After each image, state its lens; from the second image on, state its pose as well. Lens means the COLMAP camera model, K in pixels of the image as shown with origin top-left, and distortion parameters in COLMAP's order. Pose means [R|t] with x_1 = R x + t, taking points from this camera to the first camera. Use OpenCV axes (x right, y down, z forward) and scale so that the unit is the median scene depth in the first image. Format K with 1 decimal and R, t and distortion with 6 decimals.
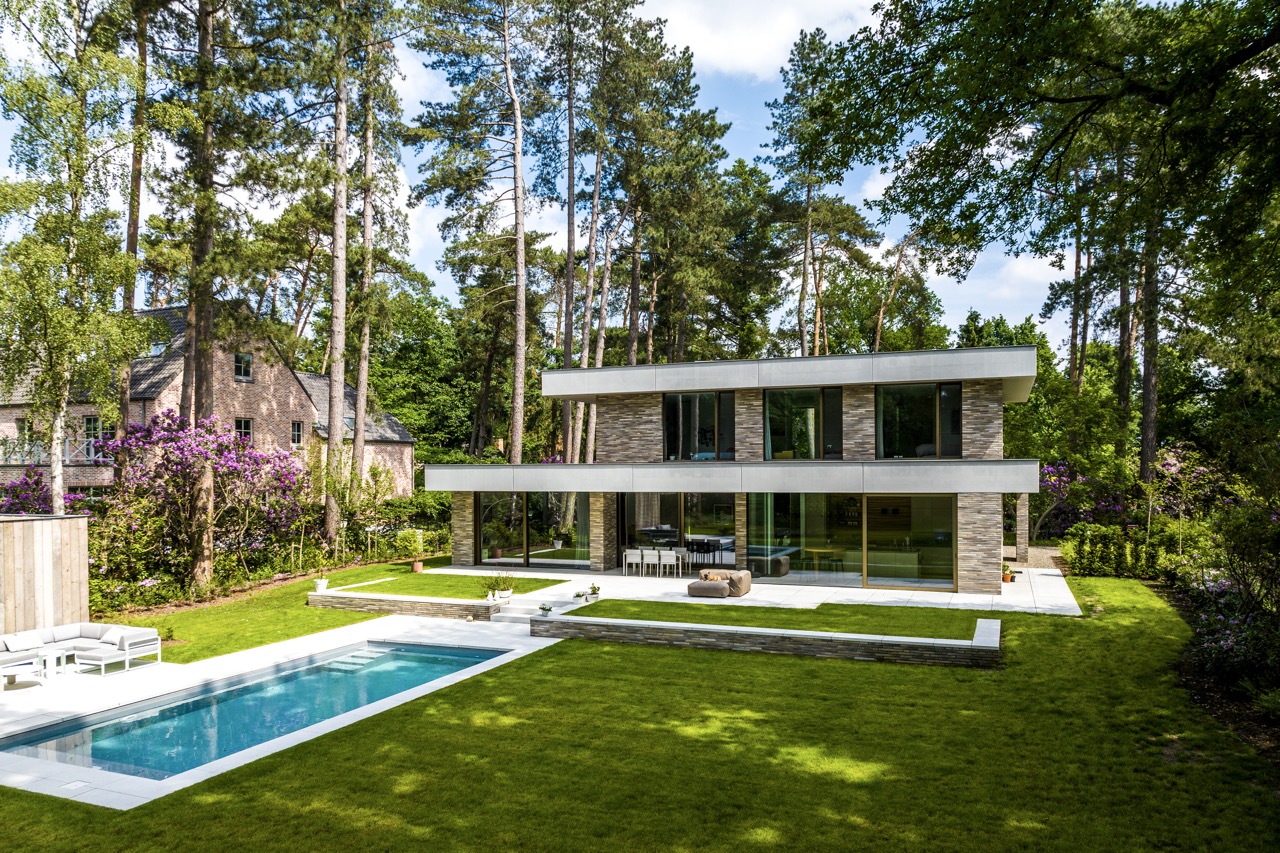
lens RADIAL K [[914.0, 0, 633.8], [0, 914.0, 459.8], [0, 0, 1]] dist [-0.028437, 0.000212]
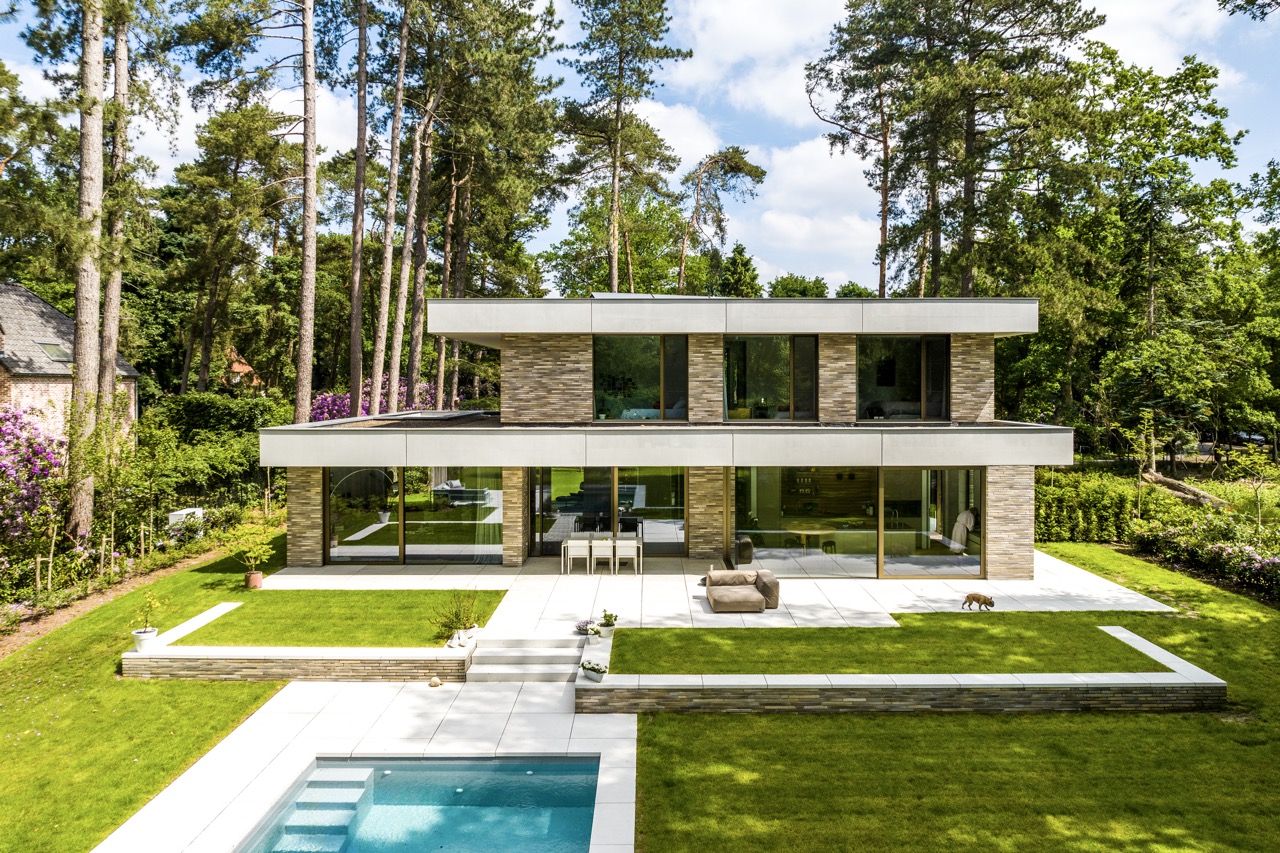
lens RADIAL K [[902.3, 0, 641.9], [0, 902.3, 376.6], [0, 0, 1]] dist [-0.021185, 0.000924]
pose [[0.923432, 0.007833, 0.383682, -0.242044], [-0.008787, 0.999961, 0.000732, -0.040084], [-0.383661, -0.004048, 0.923465, 0.282883]]
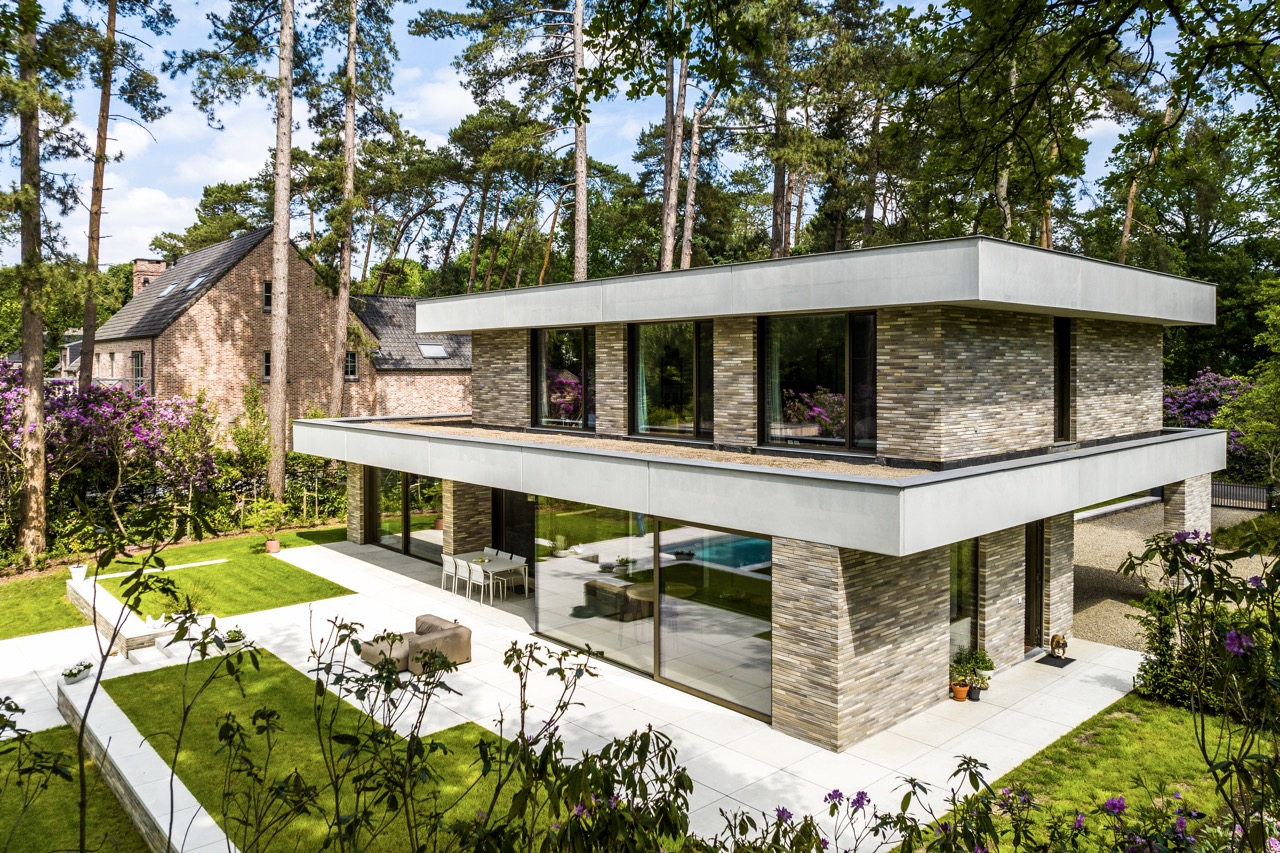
lens RADIAL K [[902.3, 0, 641.9], [0, 902.3, 376.6], [0, 0, 1]] dist [-0.021185, 0.000924]
pose [[0.903896, 0.009594, -0.427645, 0.432123], [-0.000230, 0.999759, 0.021943, -0.055107], [0.427752, -0.019736, 0.903680, 0.436750]]
